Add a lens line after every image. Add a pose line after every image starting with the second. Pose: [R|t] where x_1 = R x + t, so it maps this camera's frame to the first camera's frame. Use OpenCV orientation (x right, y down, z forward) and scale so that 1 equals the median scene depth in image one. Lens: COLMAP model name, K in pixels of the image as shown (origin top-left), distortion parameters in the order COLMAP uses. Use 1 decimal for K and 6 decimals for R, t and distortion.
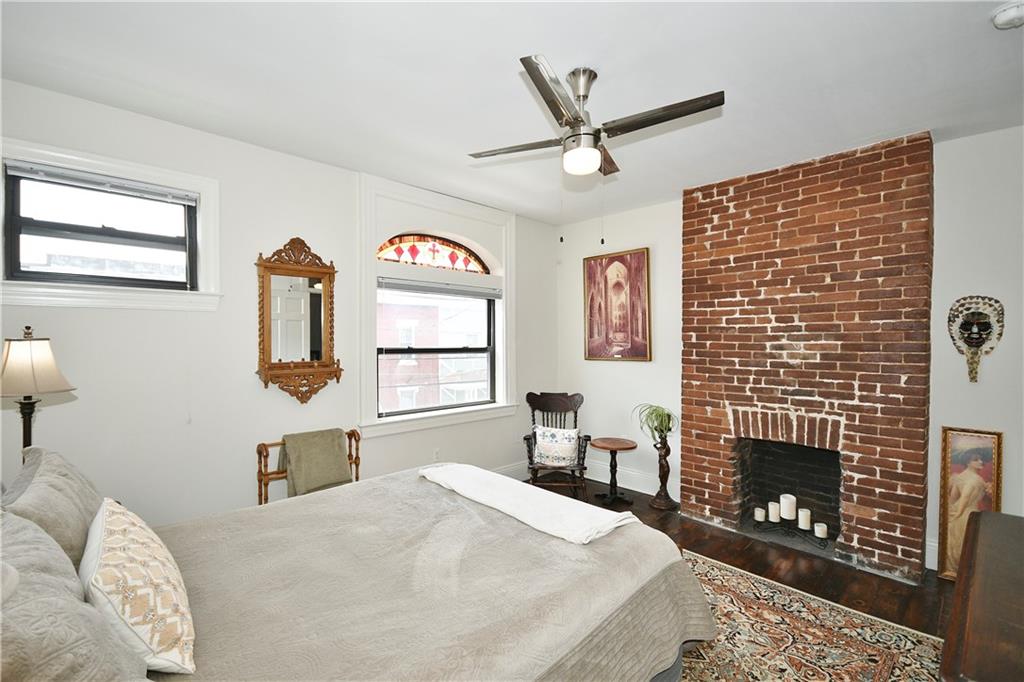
lens RADIAL K [[463.7, 0, 512.0], [0, 463.7, 341.0], [0, 0, 1]] dist [0.000861, 0.000159]
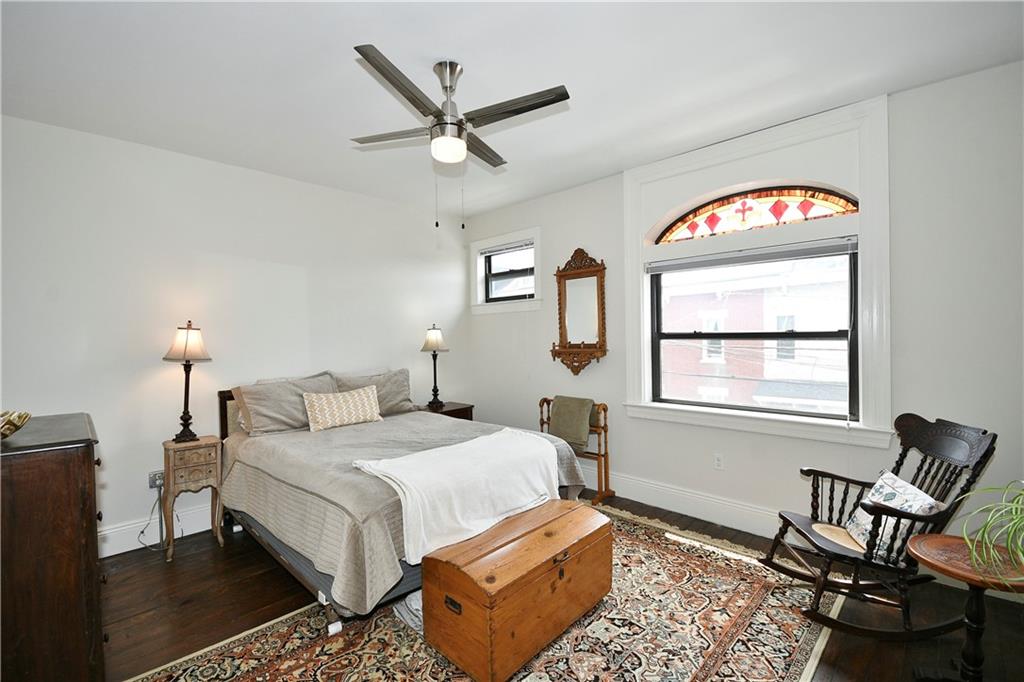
lens RADIAL K [[465.5, 0, 512.0], [0, 465.5, 341.0], [0, 0, 1]] dist [0.000662, 0.000145]
pose [[0.008537, 0.011159, -0.999901, 0.674454], [0.013183, 0.999850, 0.011271, 0.016441], [0.999877, -0.013278, 0.008389, 0.634322]]
